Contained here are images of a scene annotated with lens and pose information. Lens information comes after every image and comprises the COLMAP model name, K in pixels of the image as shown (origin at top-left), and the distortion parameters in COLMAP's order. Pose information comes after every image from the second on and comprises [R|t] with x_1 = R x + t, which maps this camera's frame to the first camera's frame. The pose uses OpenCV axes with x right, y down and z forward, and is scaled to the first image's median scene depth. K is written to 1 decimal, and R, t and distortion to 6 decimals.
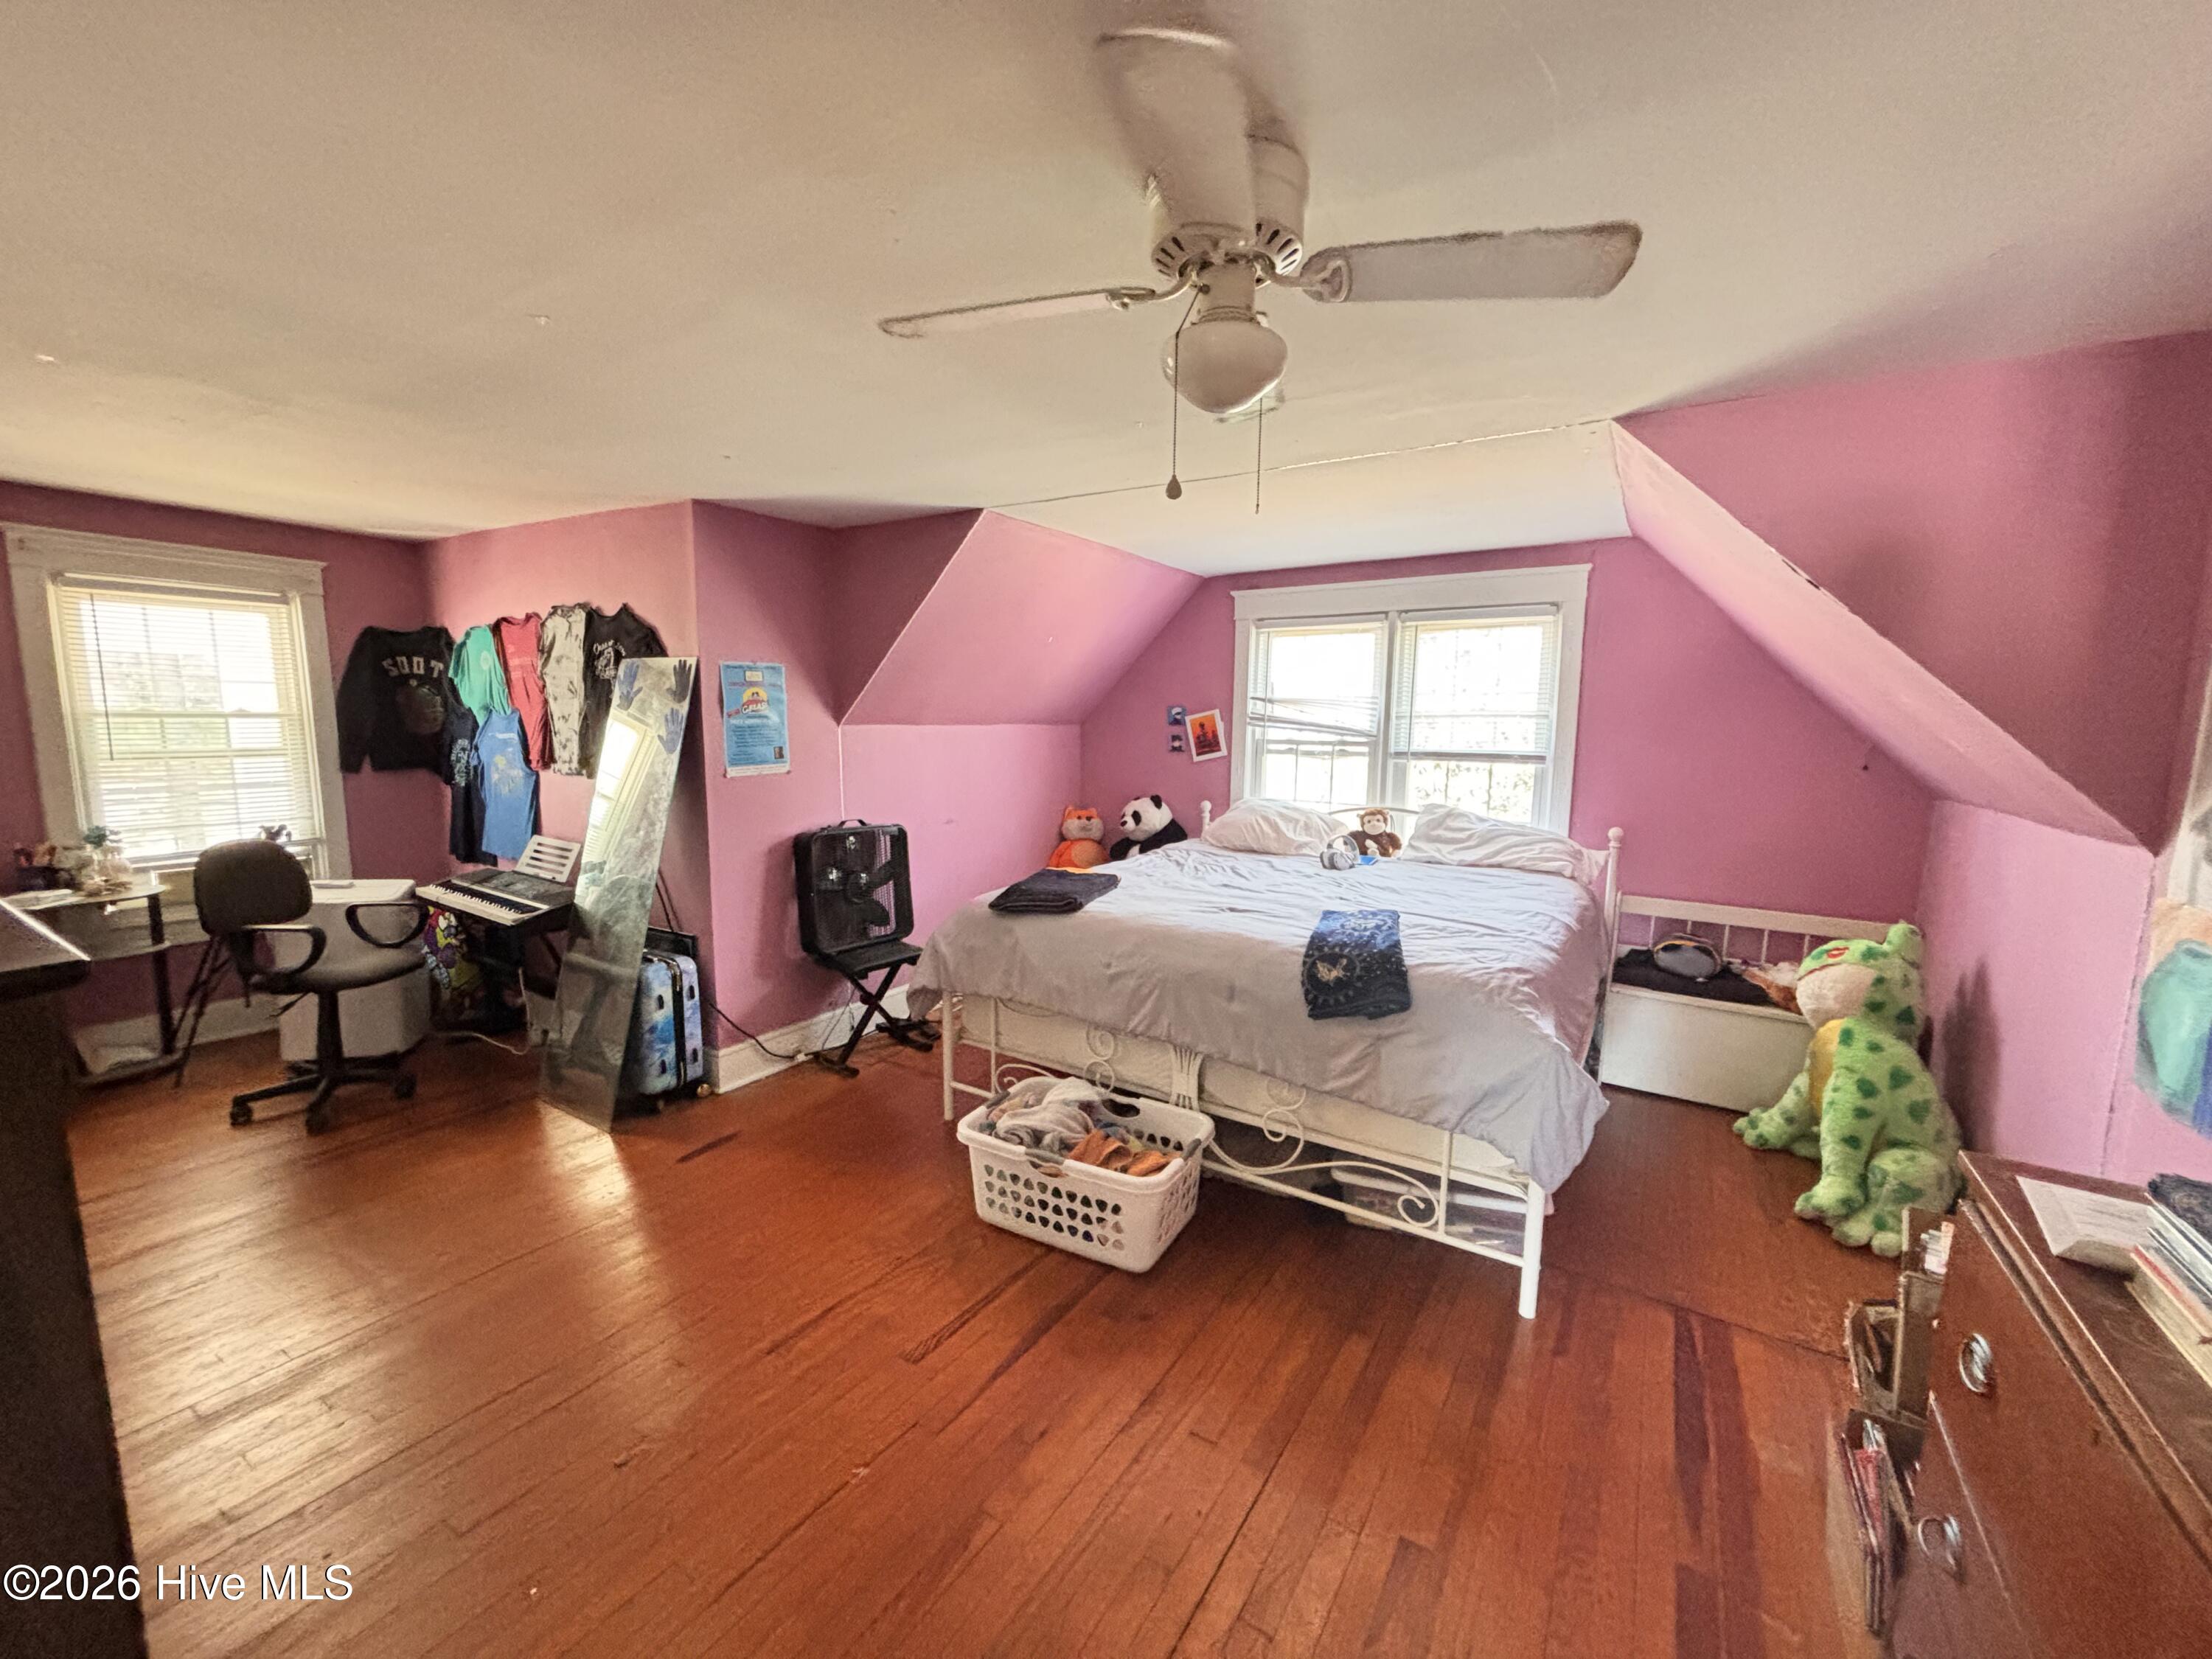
lens RADIAL K [[878.8, 0, 1105.8], [0, 878.8, 832.1], [0, 0, 1]] dist [0.000280, -0.000023]
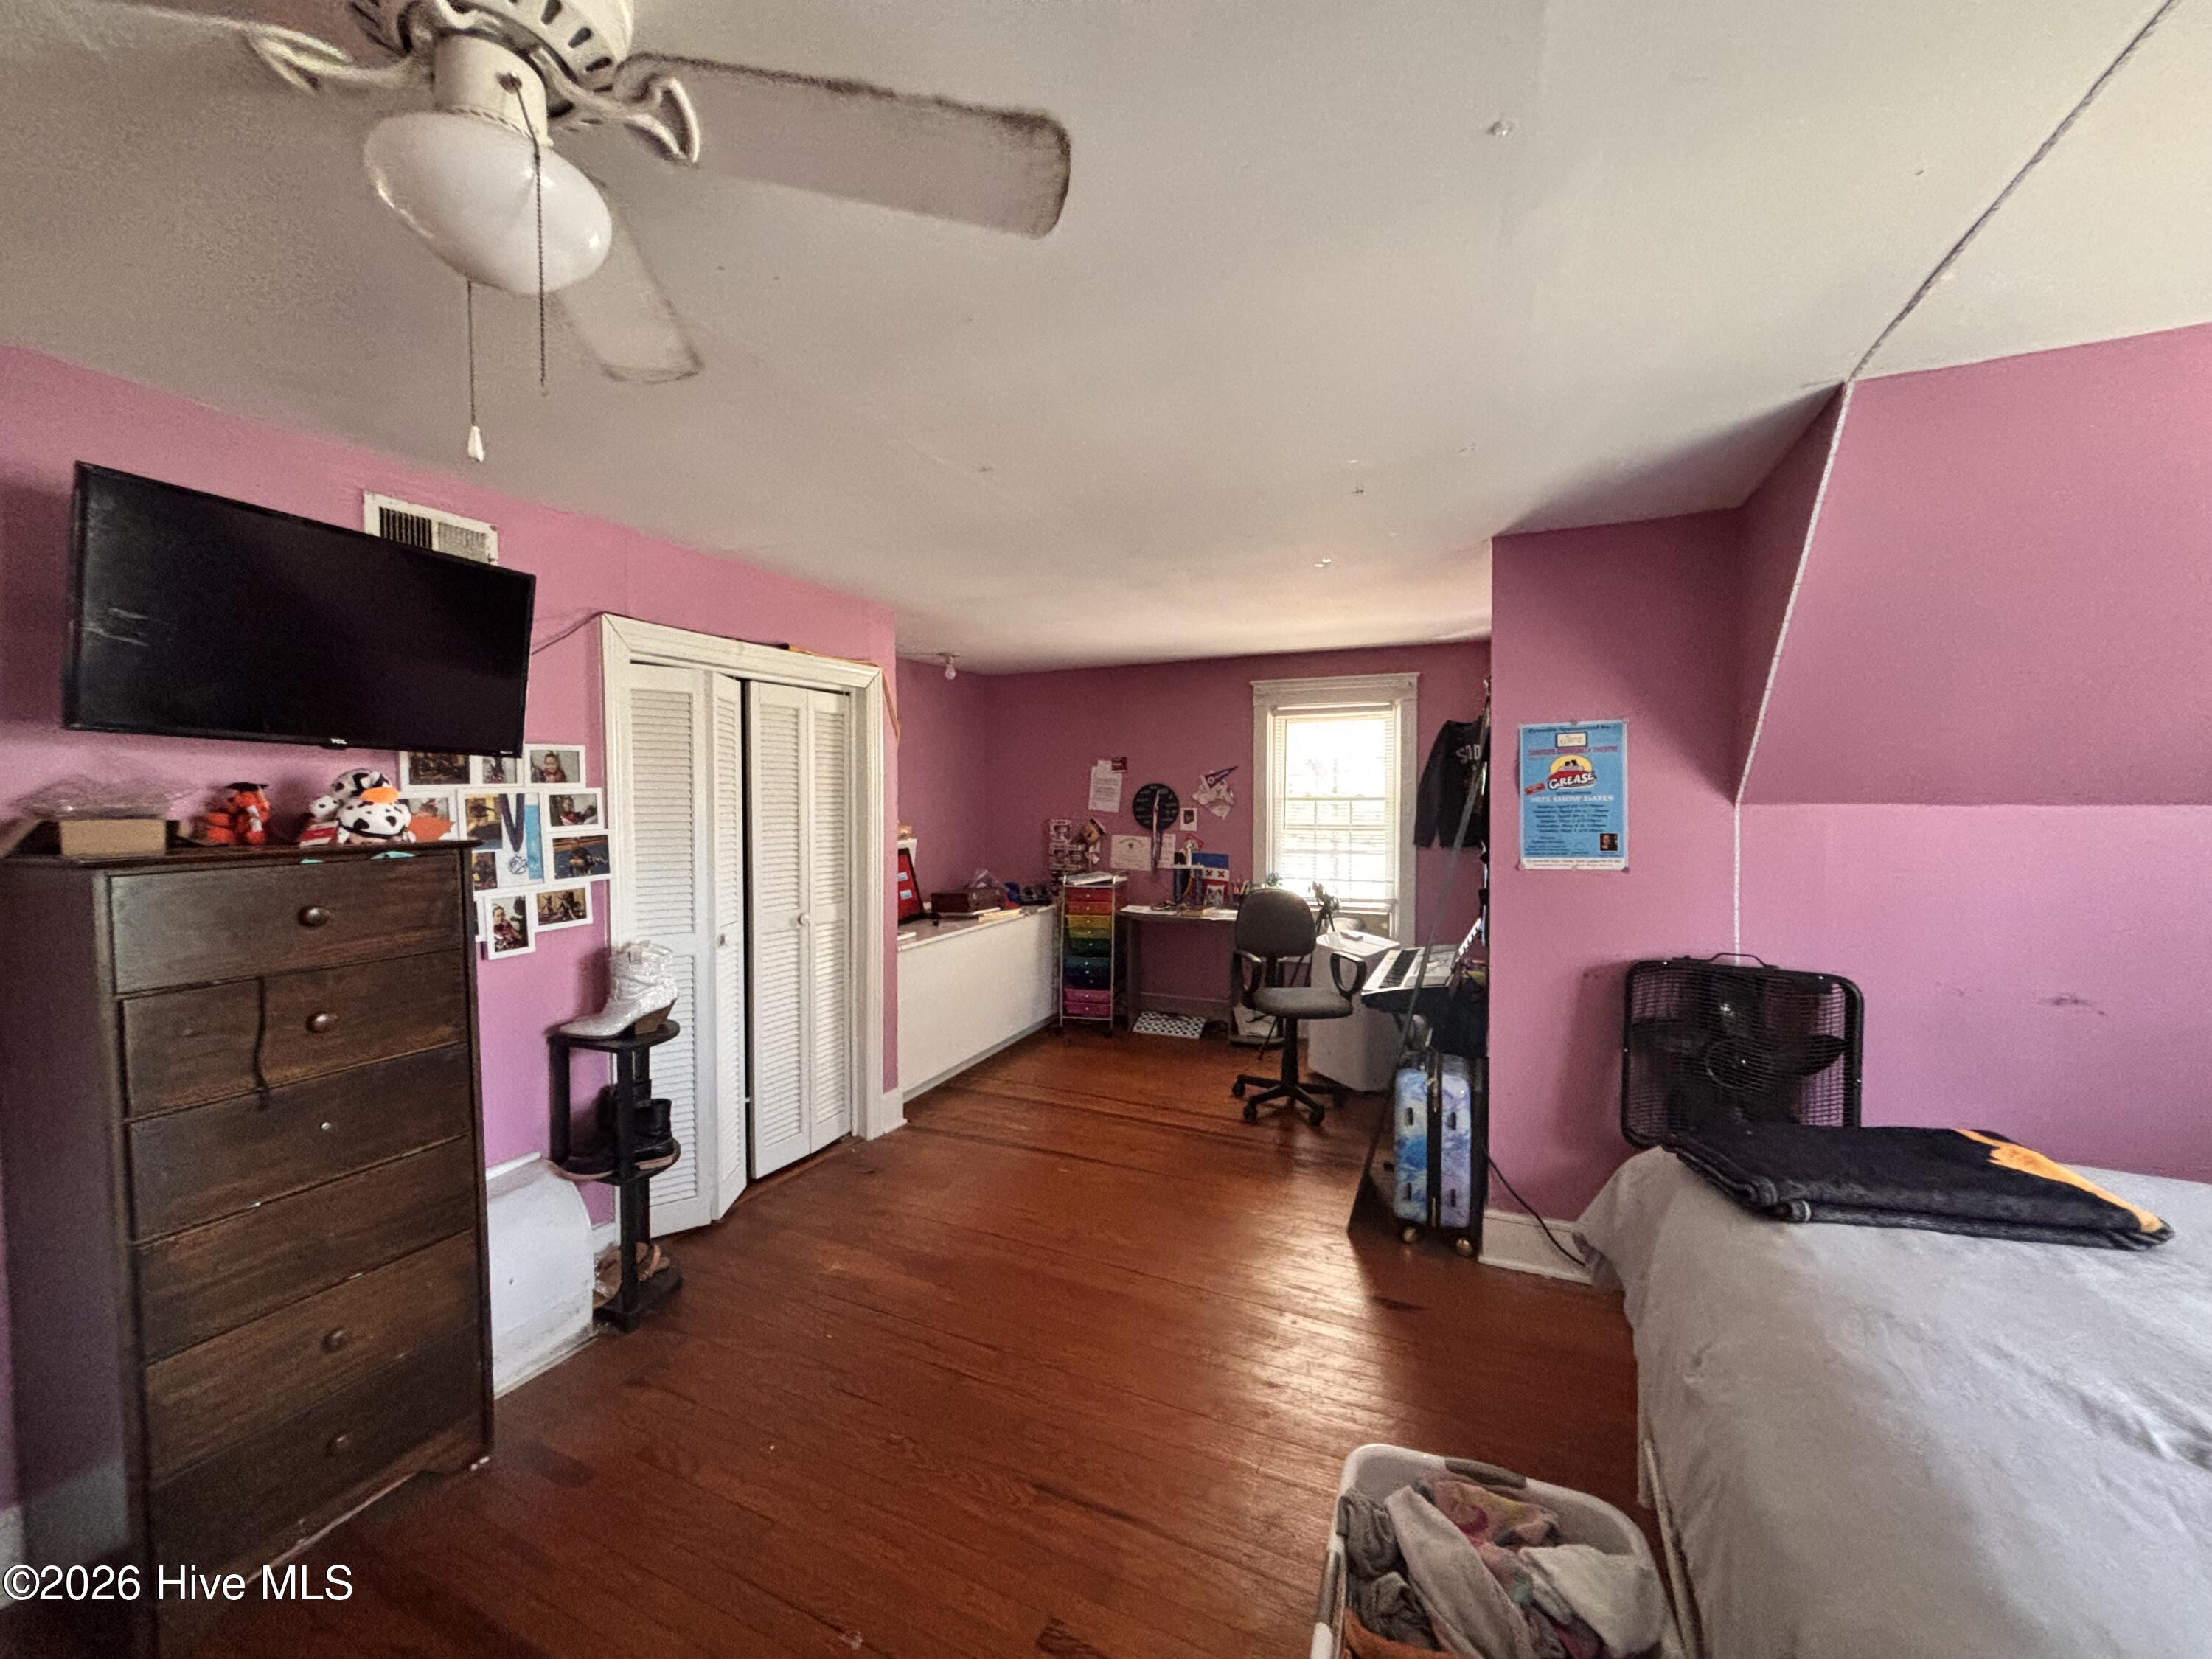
lens RADIAL K [[878.8, 0, 1098.9], [0, 878.8, 826.7], [0, 0, 1]] dist [0.000280, -0.000023]
pose [[0.134063, 0.020882, -0.990753, 0.296179], [-0.122711, 0.992433, 0.004313, -0.056179], [0.983346, 0.120998, 0.135611, 0.503304]]
